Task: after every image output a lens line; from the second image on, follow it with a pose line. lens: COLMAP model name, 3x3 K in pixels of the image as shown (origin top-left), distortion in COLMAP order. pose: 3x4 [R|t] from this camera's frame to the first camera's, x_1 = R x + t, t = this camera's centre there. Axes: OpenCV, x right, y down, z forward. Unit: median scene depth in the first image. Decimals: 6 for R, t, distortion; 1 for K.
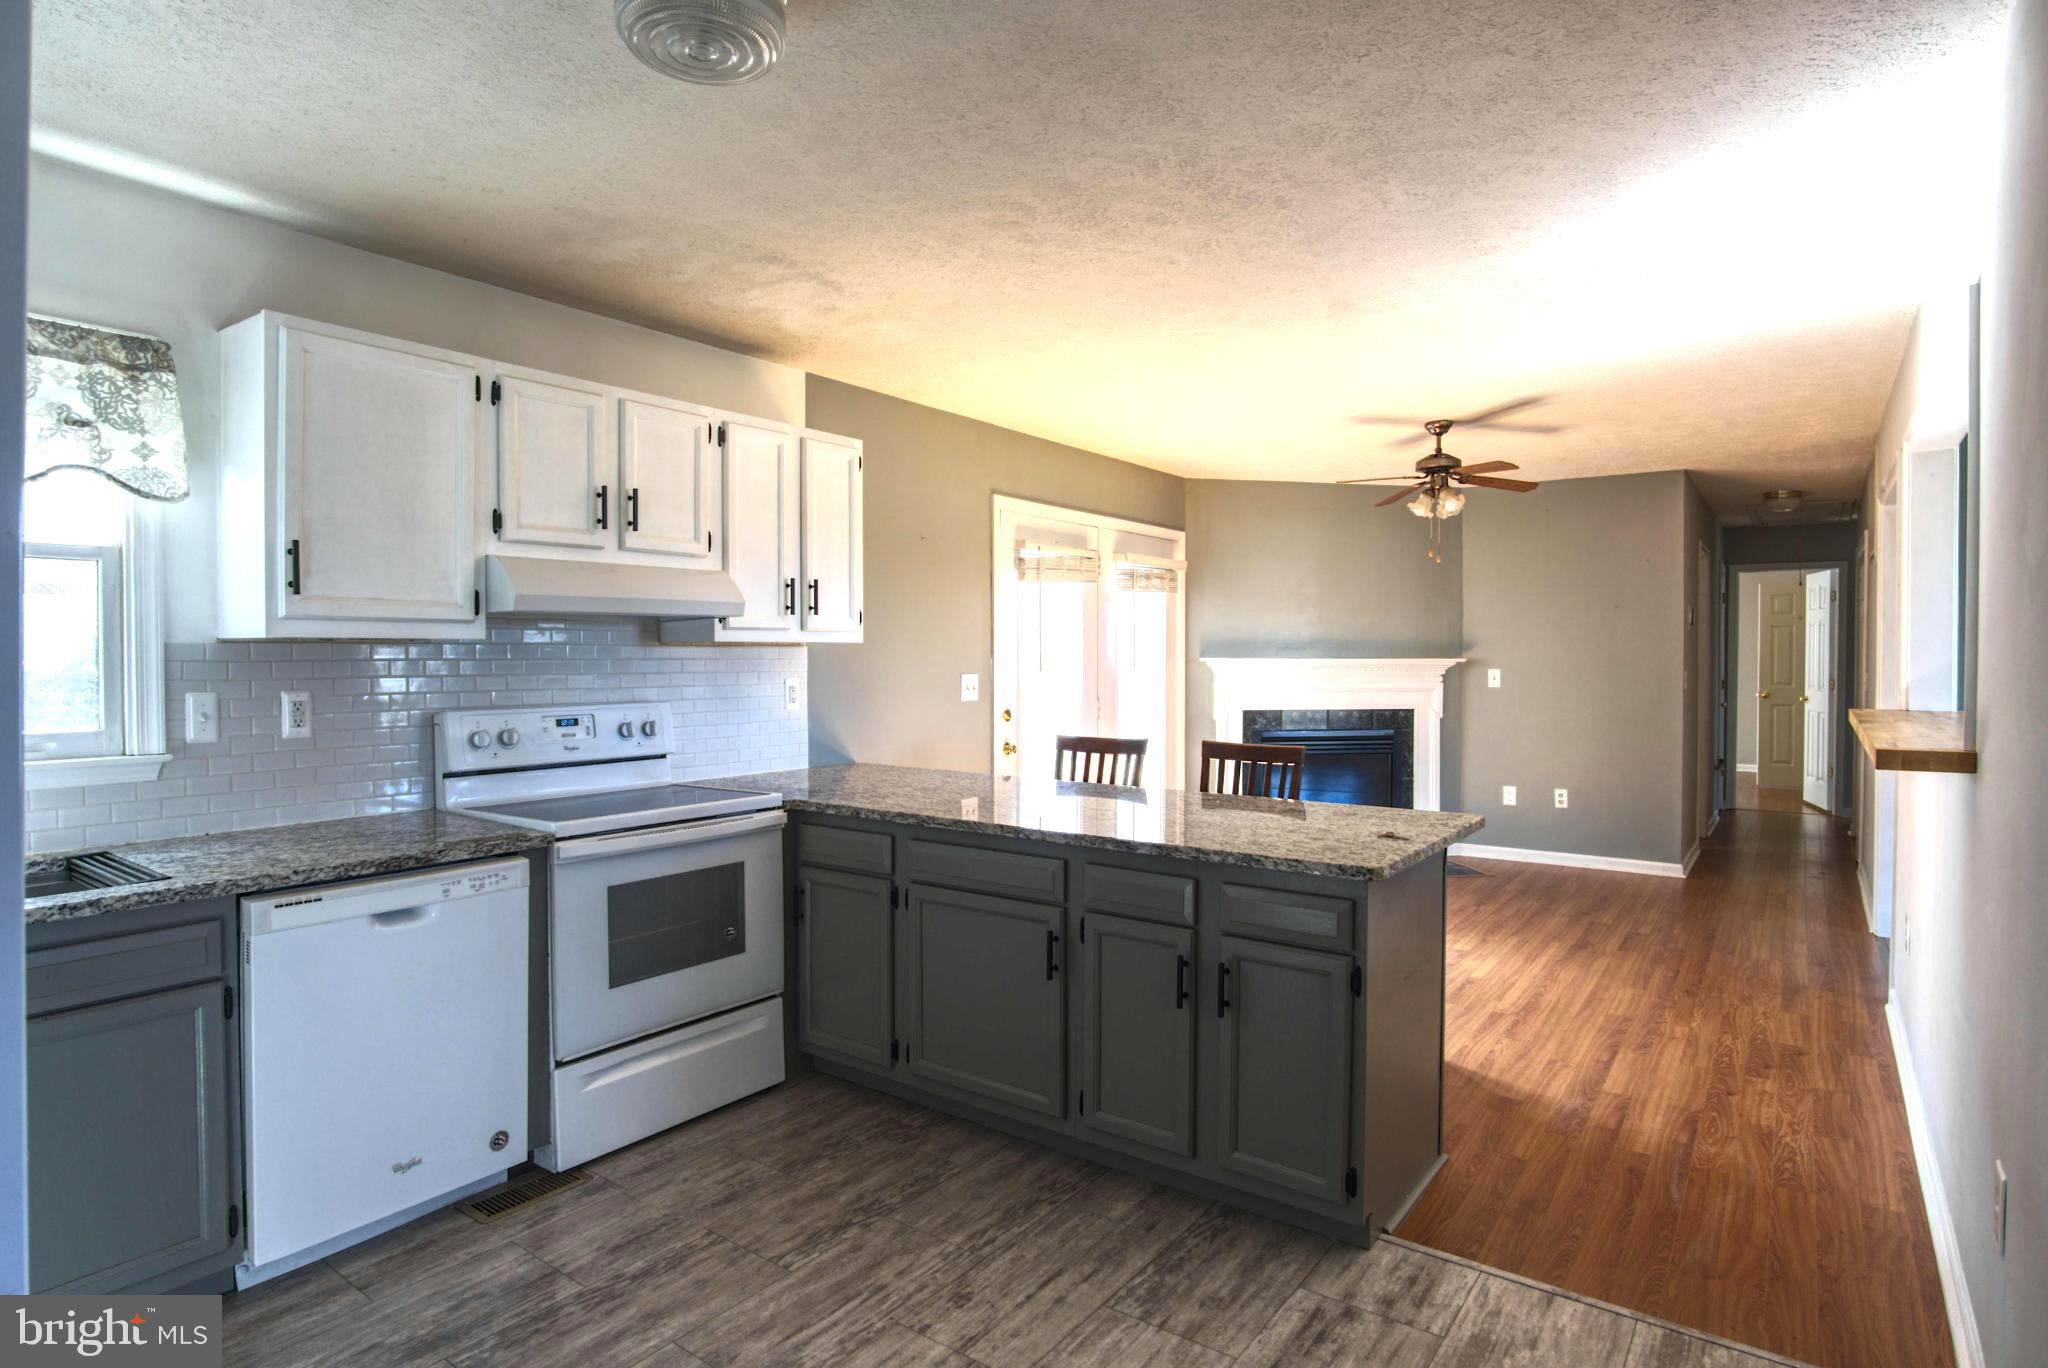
lens RADIAL K [[1091.2, 0, 1032.0], [0, 1091.2, 675.2], [0, 0, 1]] dist [-0.034246, 0.009038]
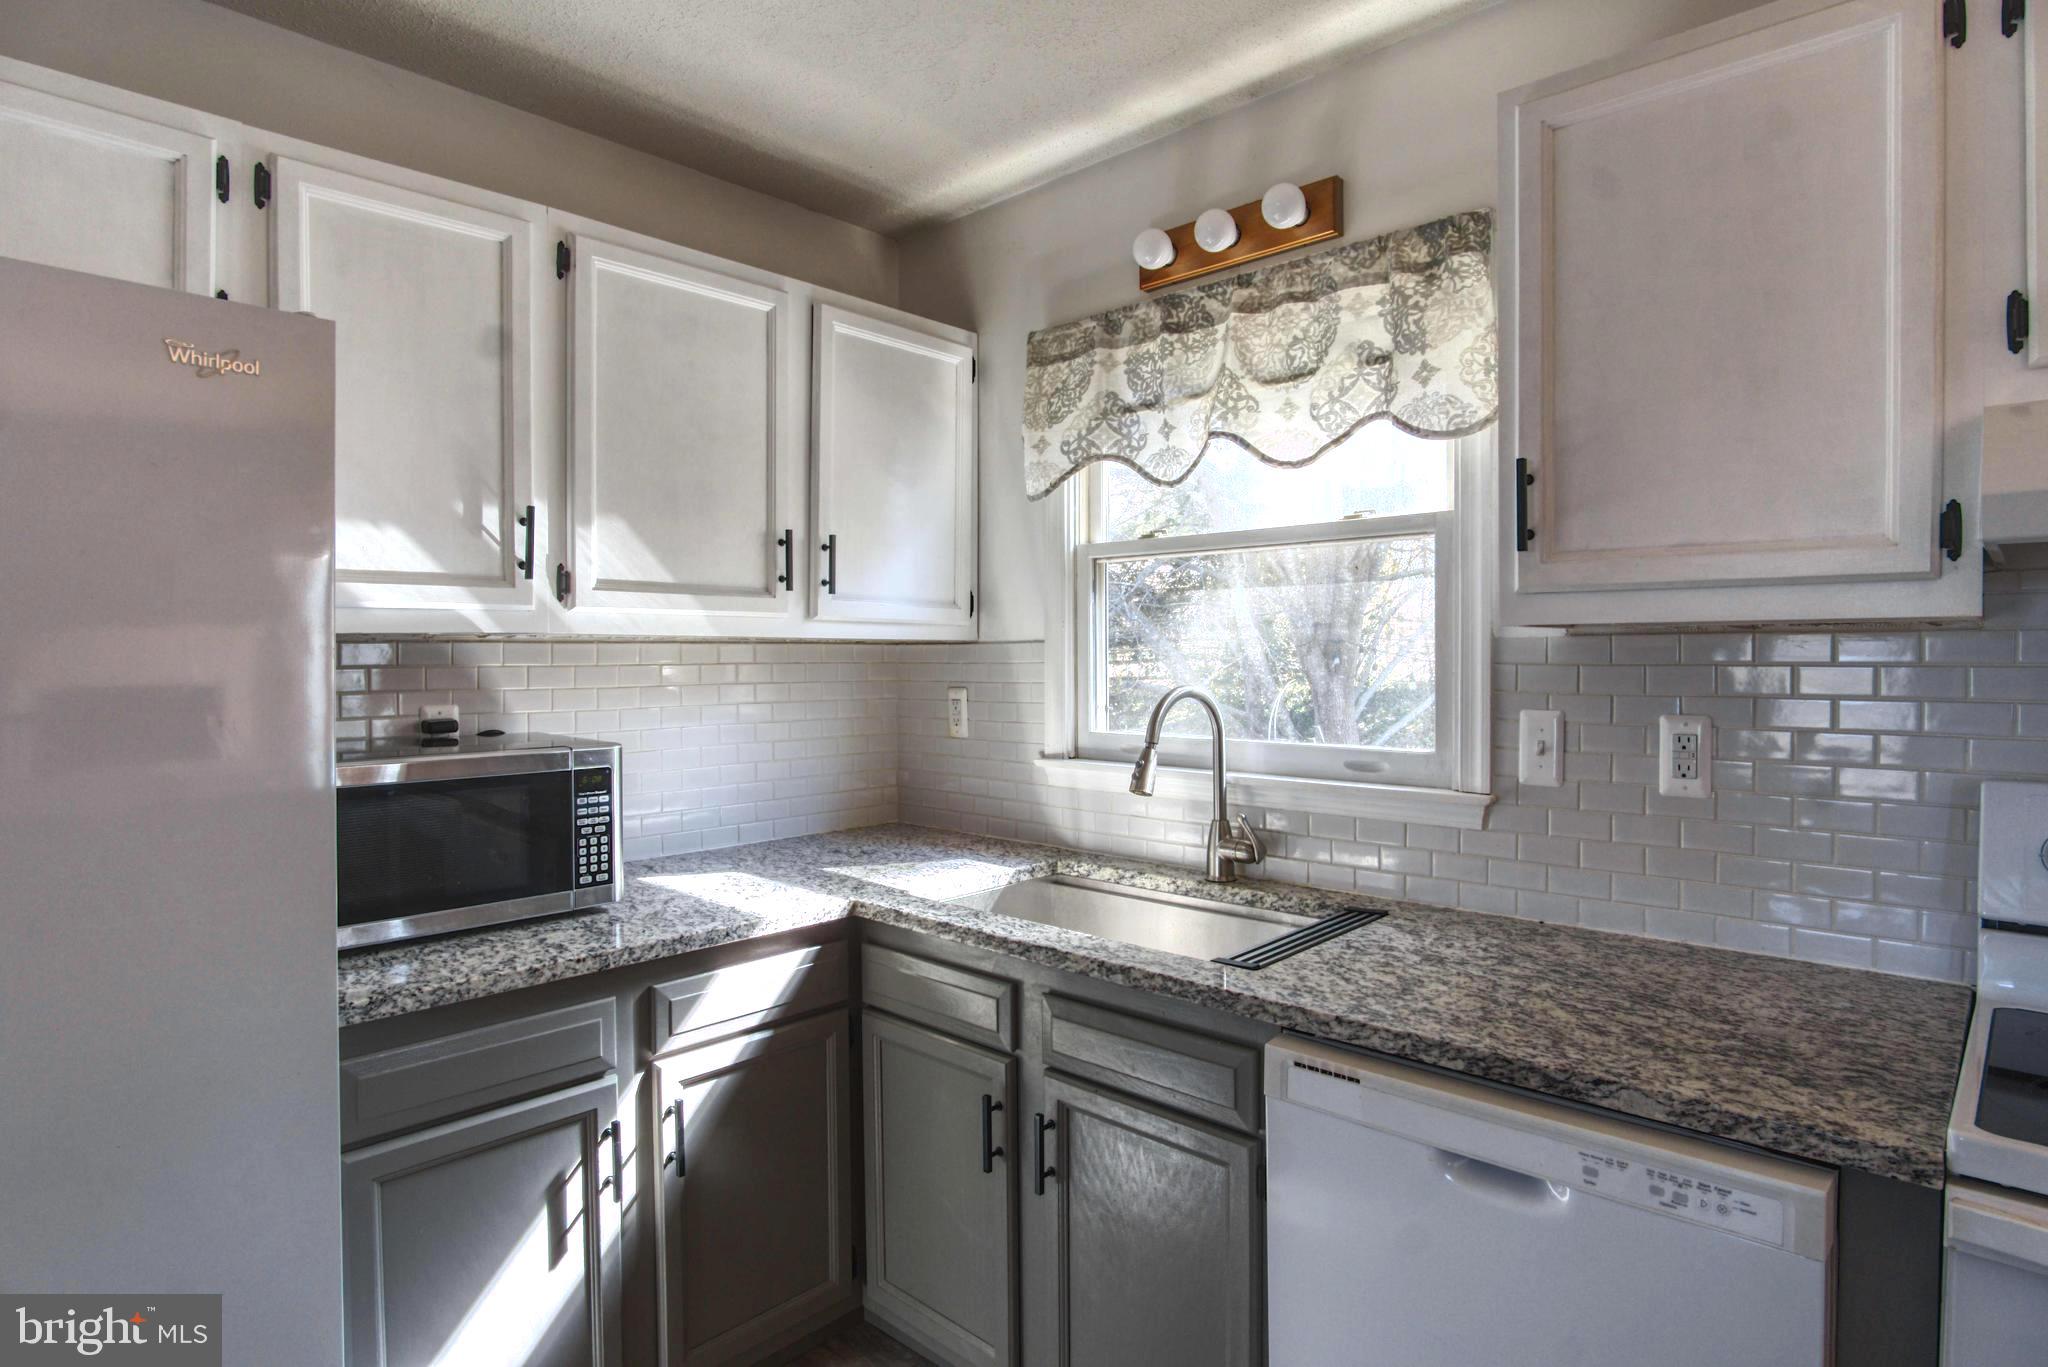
lens RADIAL K [[1091.2, 0, 1029.5], [0, 1091.2, 669.2], [0, 0, 1]] dist [-0.034246, 0.009038]
pose [[-0.132636, 0.012717, -0.991083, -0.038533], [-0.017720, 0.999727, 0.015200, -0.009429], [0.991006, 0.019578, -0.132375, 0.502318]]
